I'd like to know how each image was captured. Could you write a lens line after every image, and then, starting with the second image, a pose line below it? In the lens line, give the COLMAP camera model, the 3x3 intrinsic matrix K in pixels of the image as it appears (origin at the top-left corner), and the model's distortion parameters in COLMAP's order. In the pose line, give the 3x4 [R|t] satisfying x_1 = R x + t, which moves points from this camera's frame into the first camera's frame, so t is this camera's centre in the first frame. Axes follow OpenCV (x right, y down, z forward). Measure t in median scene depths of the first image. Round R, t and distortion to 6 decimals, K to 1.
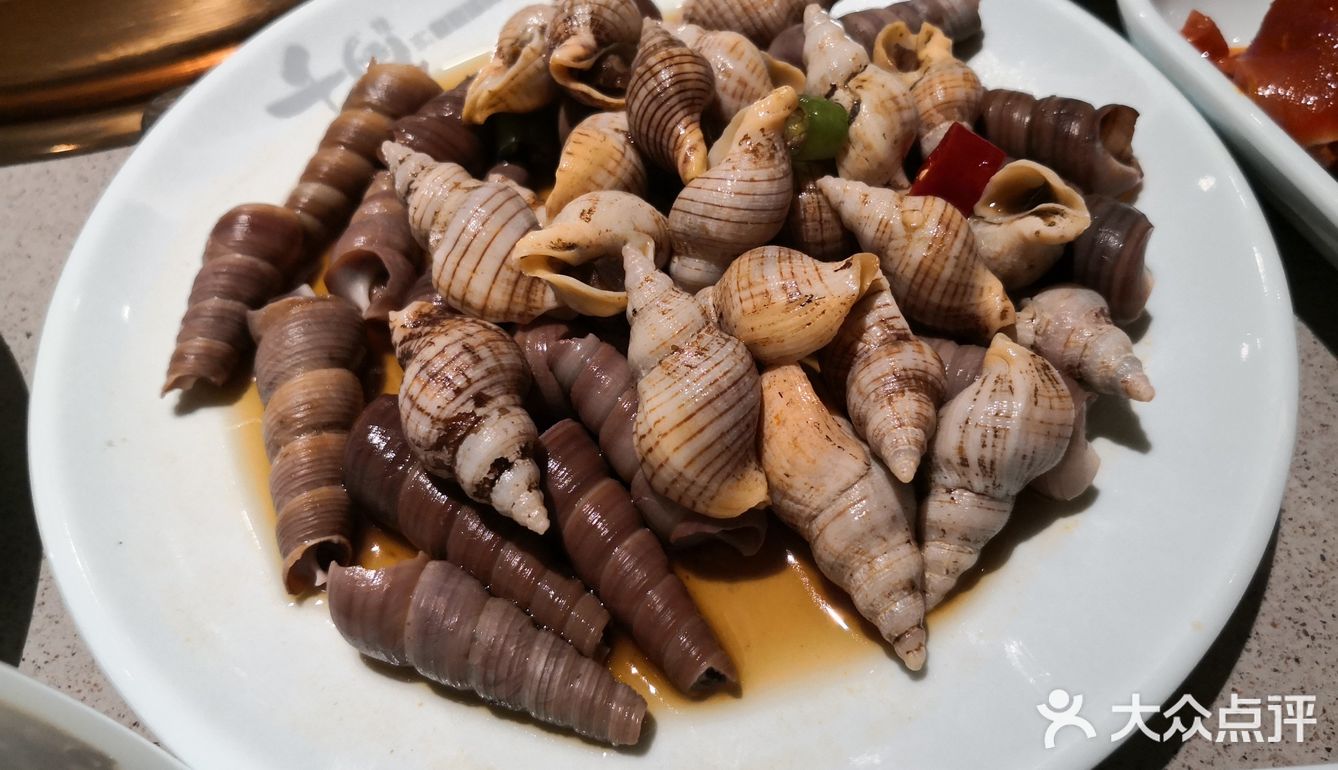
lens RADIAL K [[1105.6, 0, 671.4], [0, 1105.6, 386.0], [0, 0, 1]] dist [-0.004738, -0.007631]
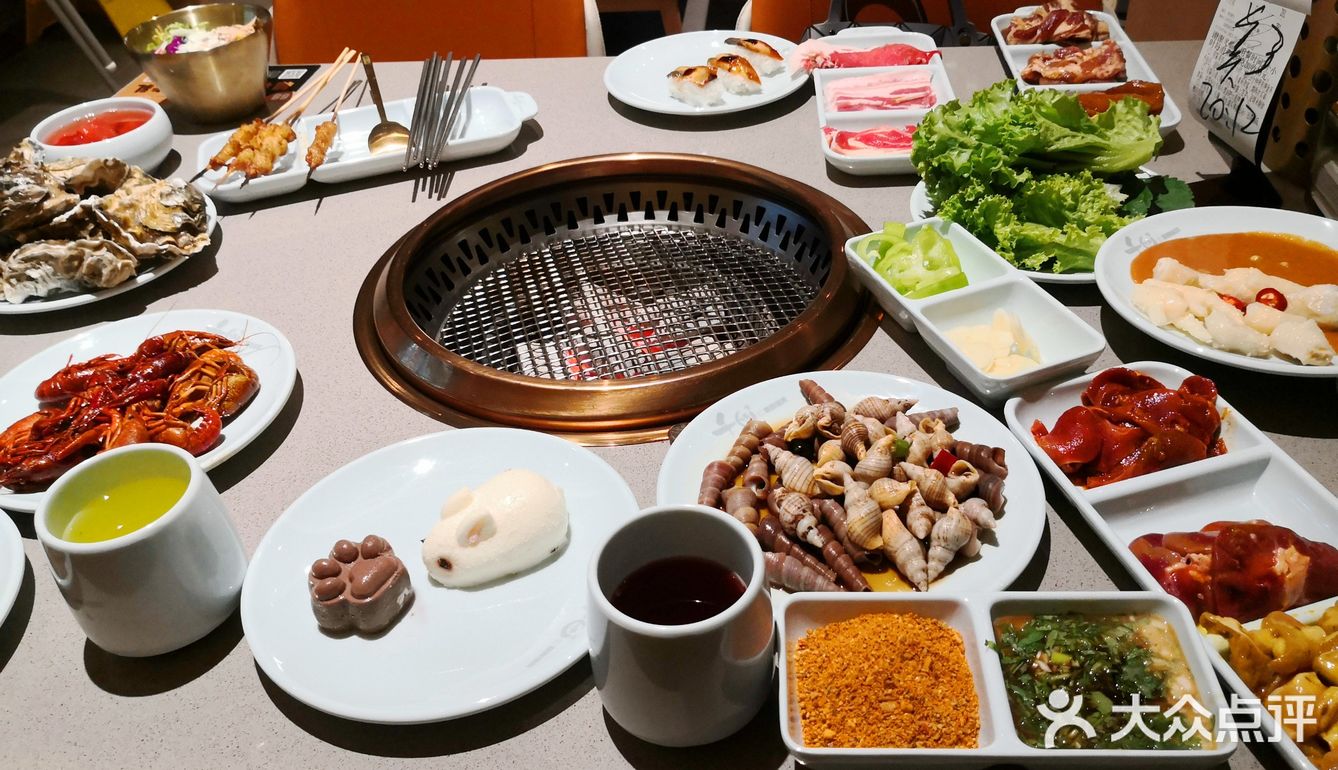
lens RADIAL K [[1105.6, 0, 668.0], [0, 1105.6, 387.9], [0, 0, 1]] dist [-0.004738, -0.007631]
pose [[0.994200, 0.059354, -0.089680, -0.290780], [-0.084535, 0.946797, -0.310532, 0.730944], [0.066478, 0.316312, 0.946323, -2.391553]]
